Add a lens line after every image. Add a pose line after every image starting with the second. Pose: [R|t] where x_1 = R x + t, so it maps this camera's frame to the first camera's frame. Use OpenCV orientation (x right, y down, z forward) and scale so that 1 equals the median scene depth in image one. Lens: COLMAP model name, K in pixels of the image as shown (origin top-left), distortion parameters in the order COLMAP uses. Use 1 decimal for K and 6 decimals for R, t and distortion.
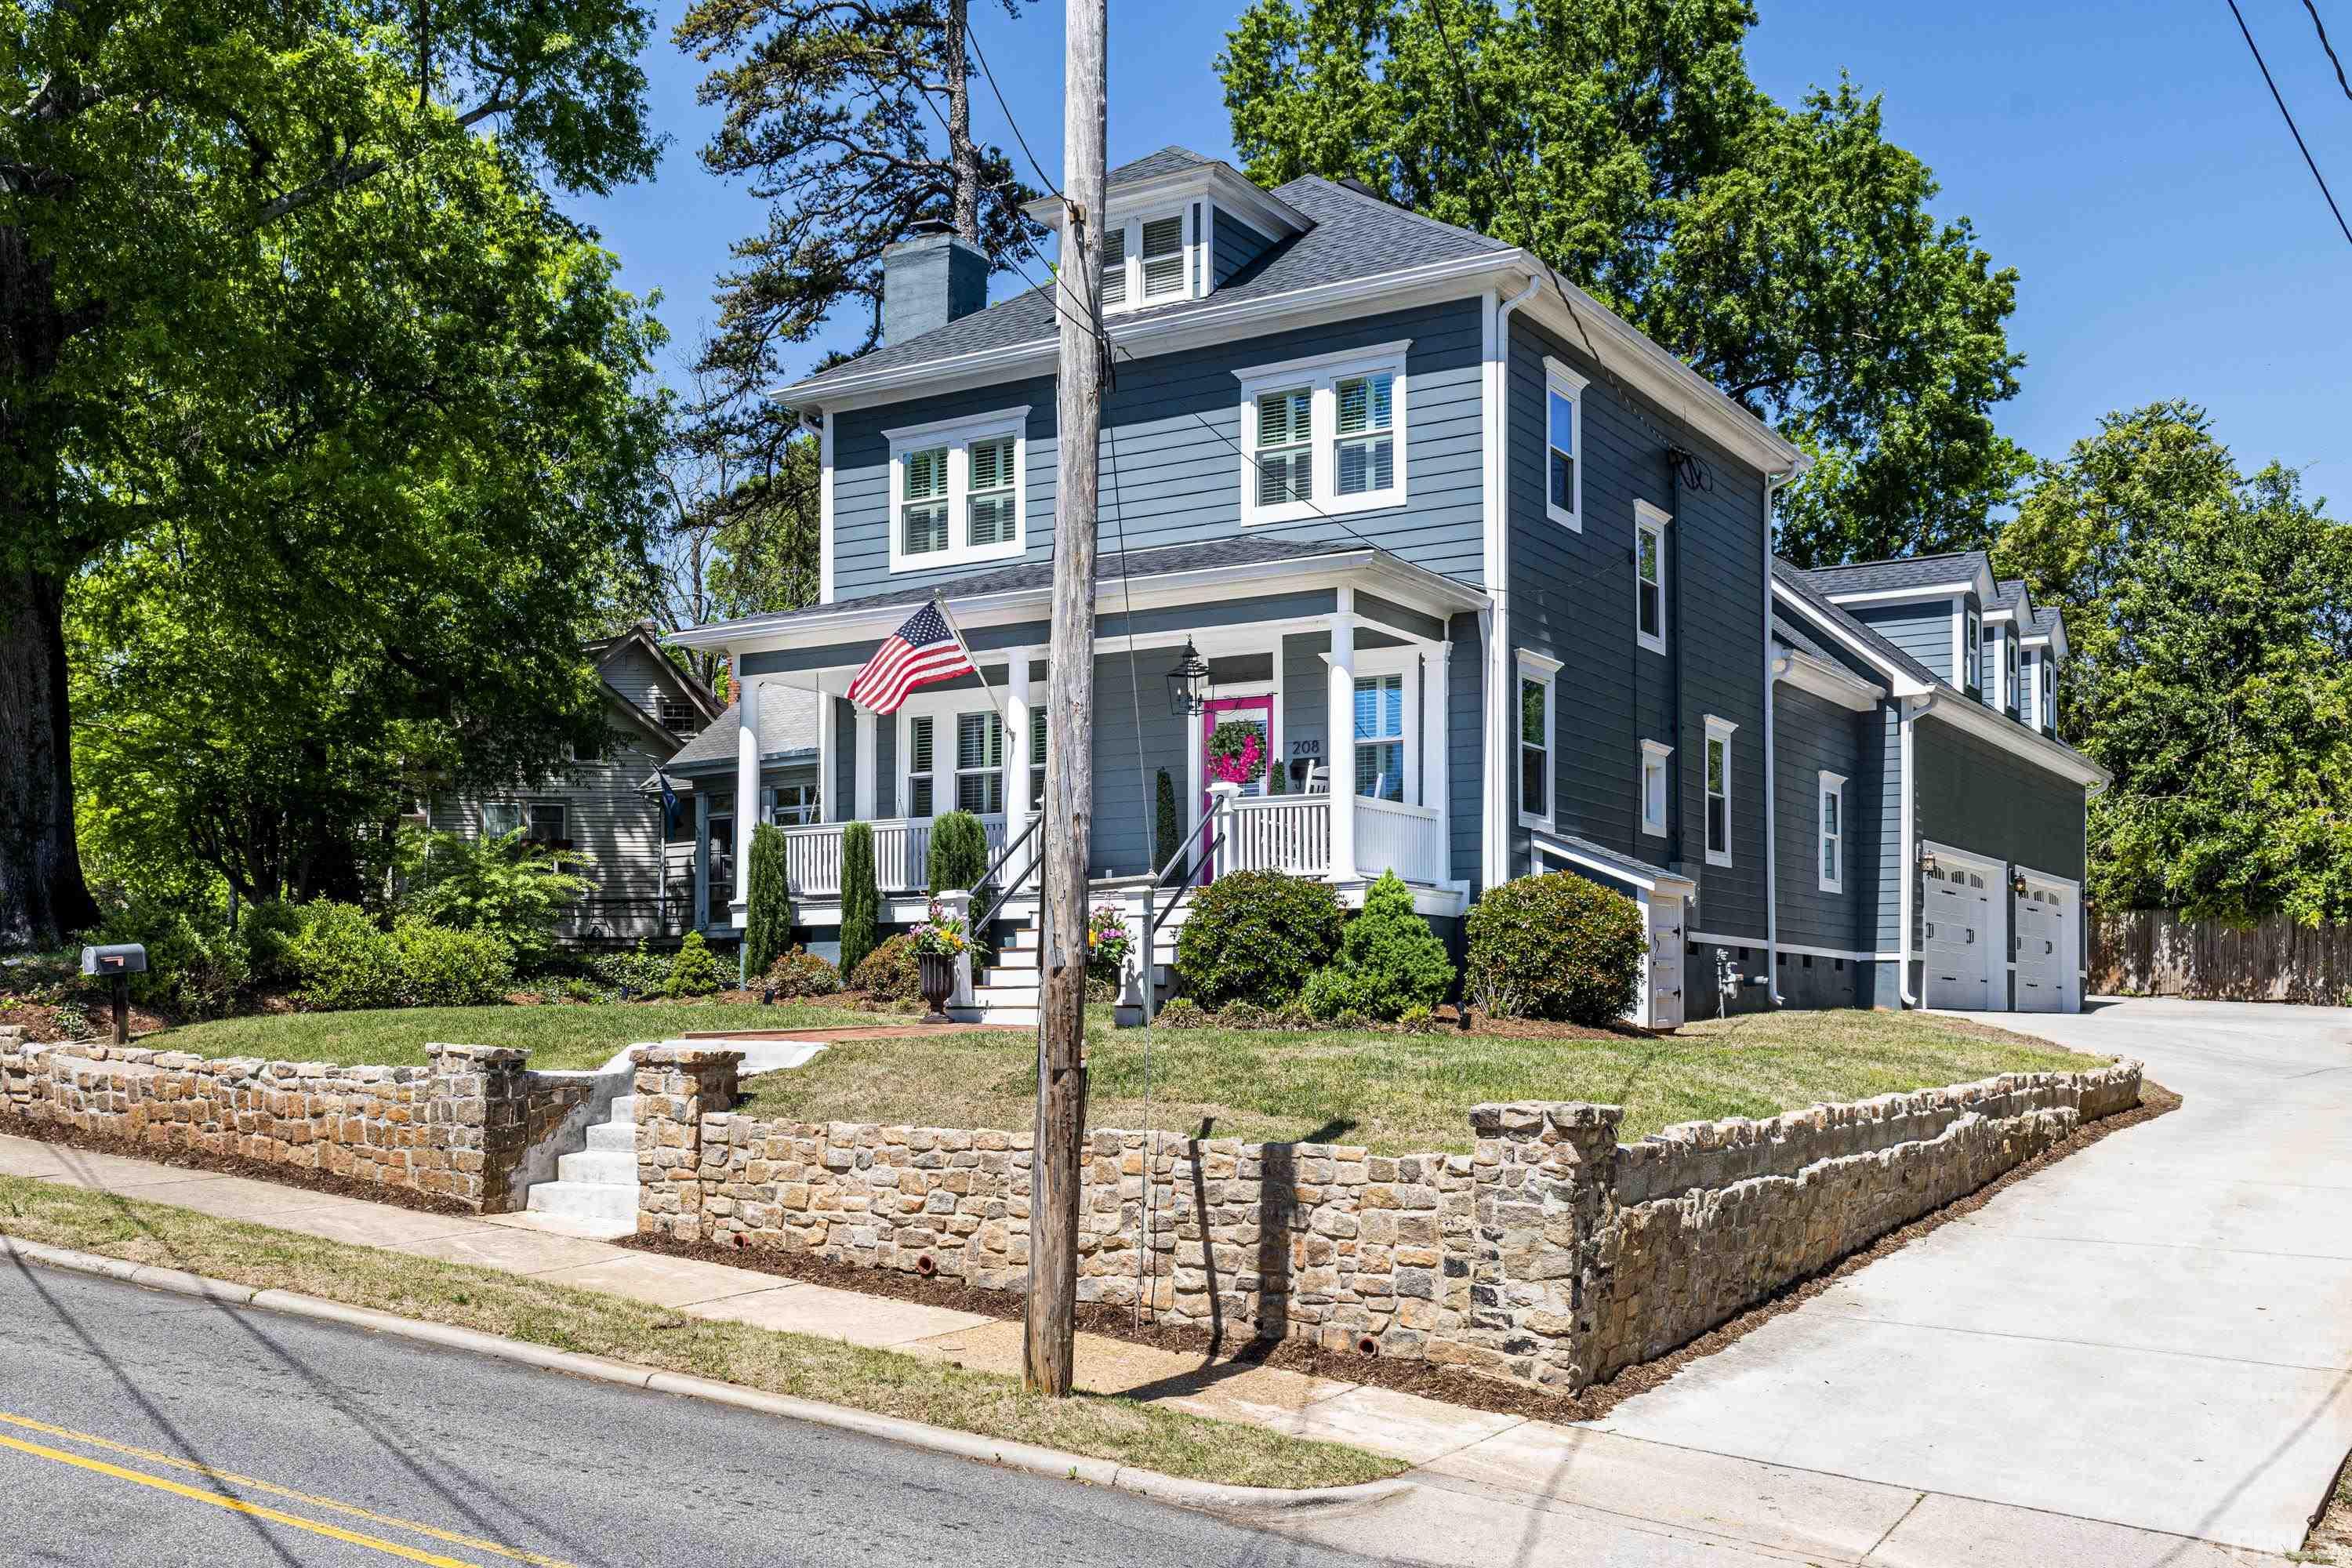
lens RADIAL K [[2265.4, 0, 1172.6], [0, 2265.4, 1045.9], [0, 0, 1]] dist [0.013957, 0.017072]
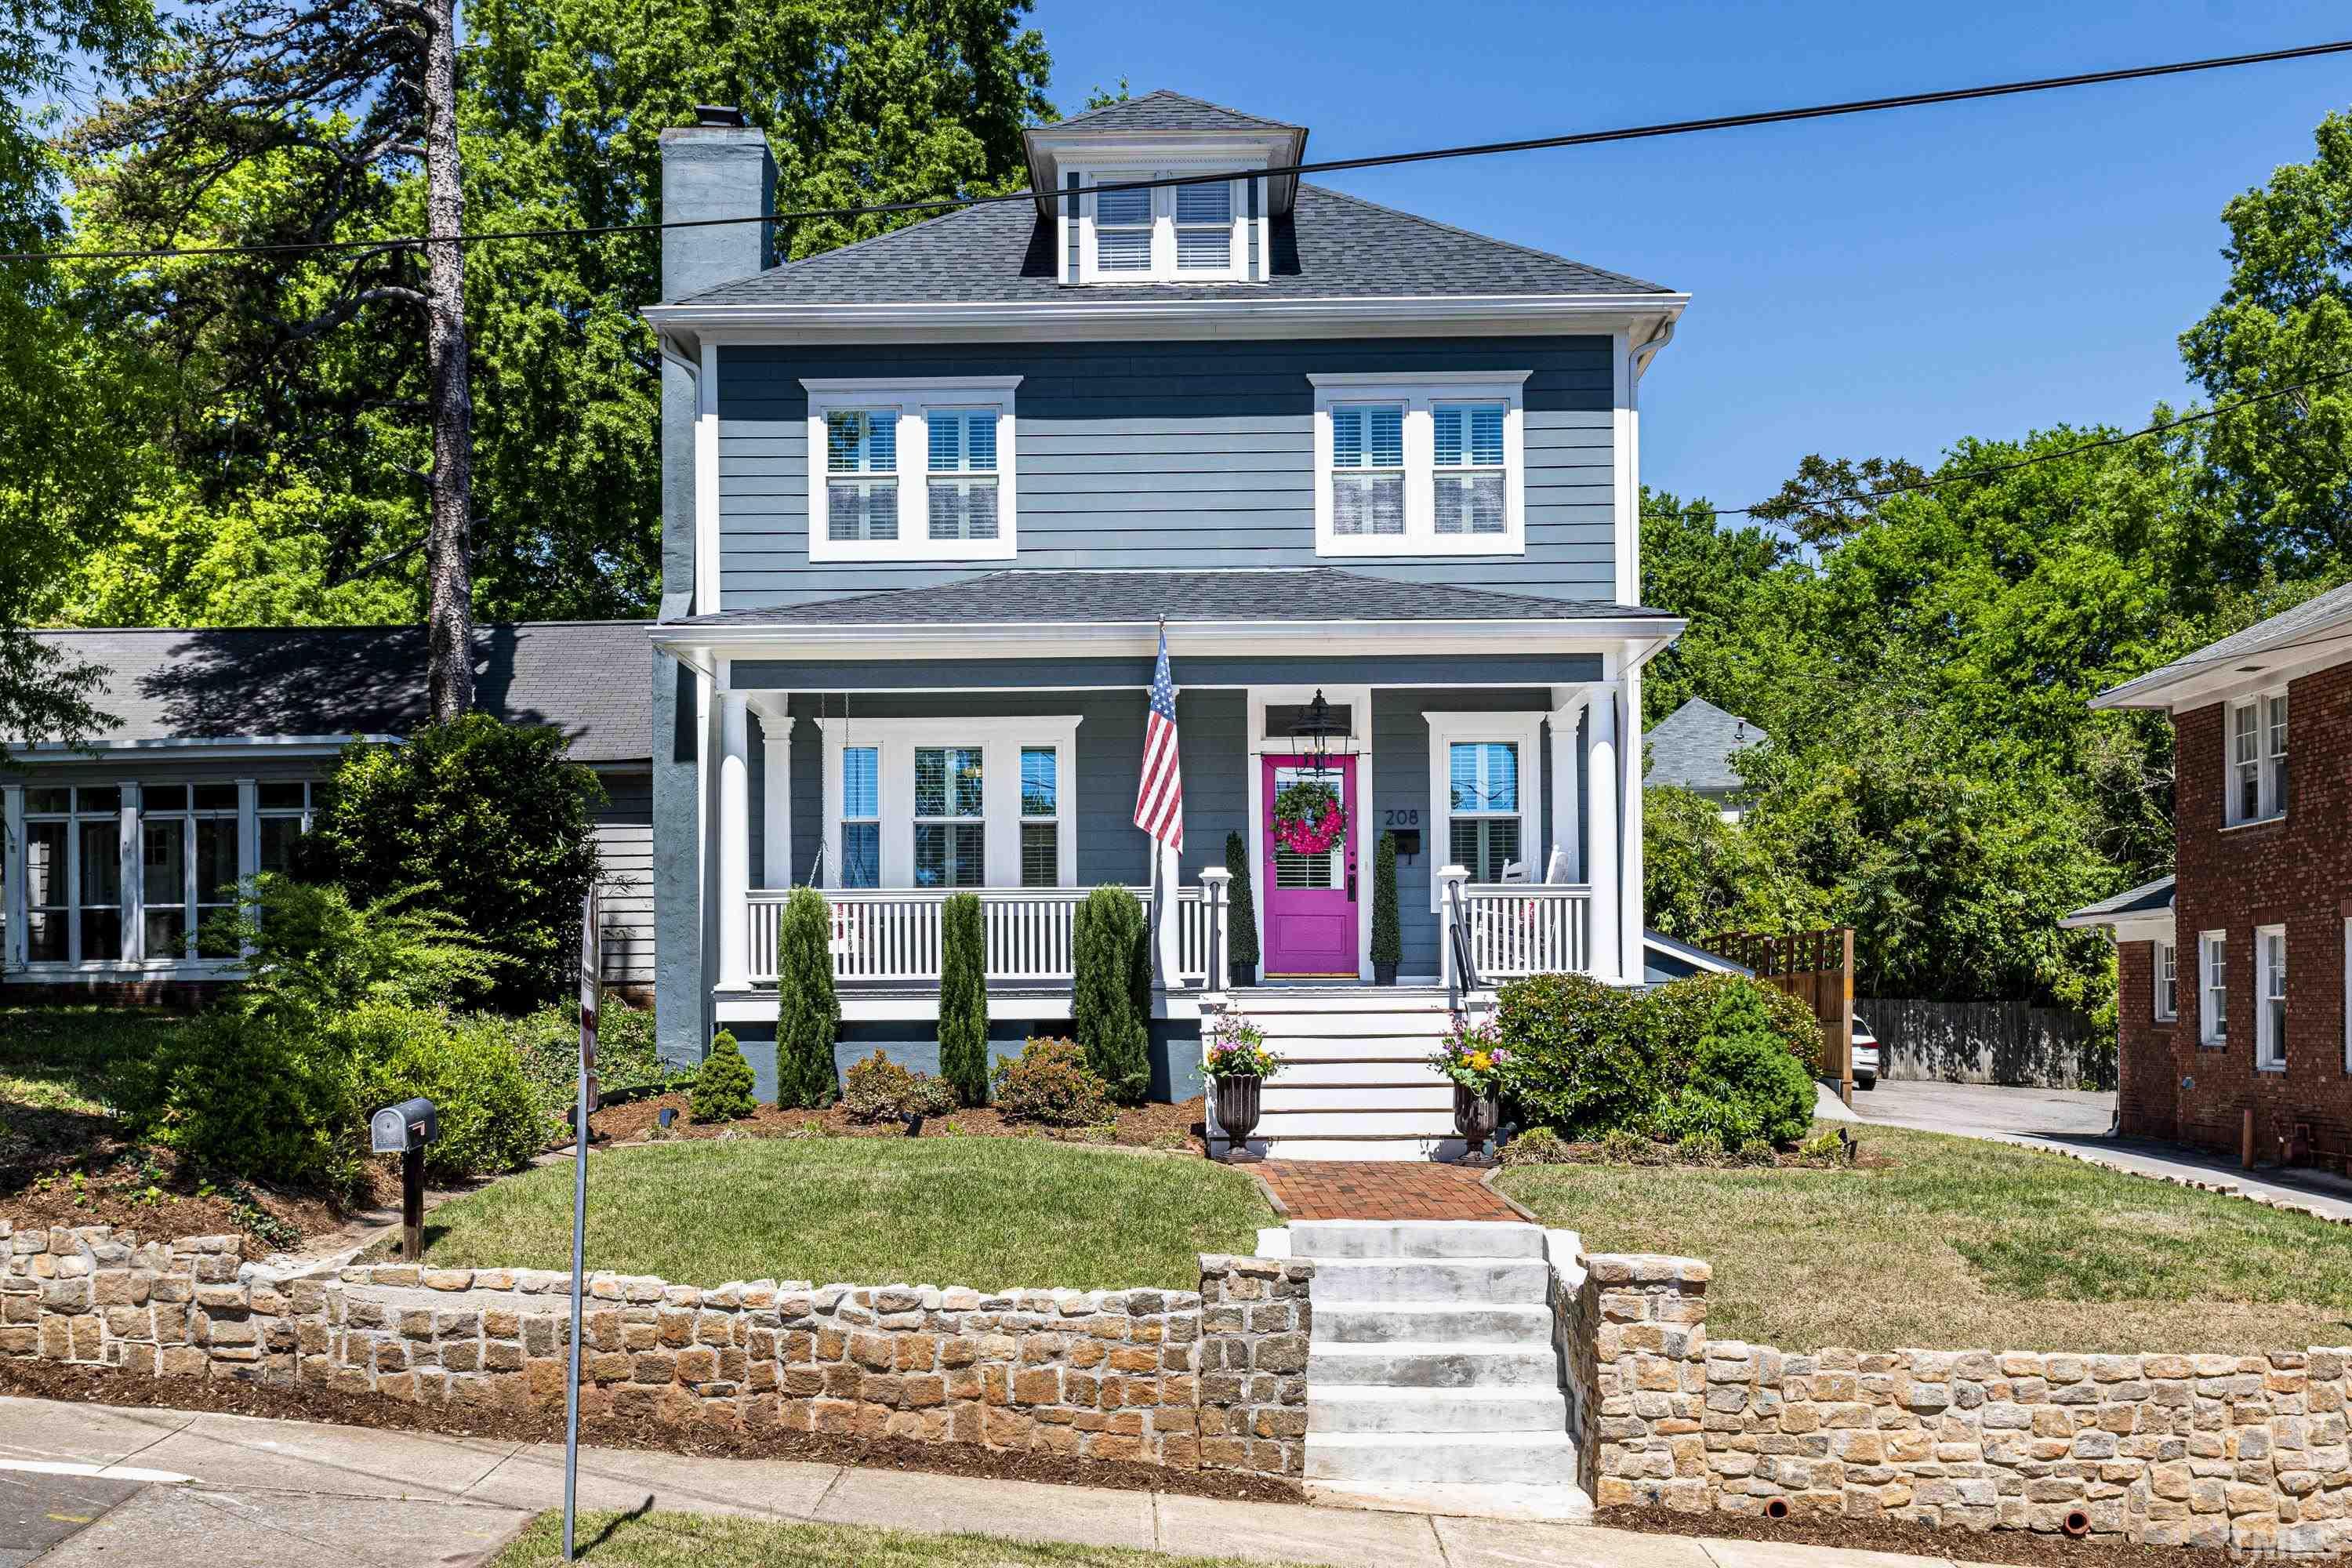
lens RADIAL K [[2381.0, 0, 1146.8], [0, 2381.0, 1063.8], [0, 0, 1]] dist [0.004233, -0.012066]
pose [[0.863151, -0.013987, 0.504752, -0.689466], [0.008762, 0.999881, 0.012724, -0.068689], [-0.504870, -0.006561, 0.863171, 0.356062]]
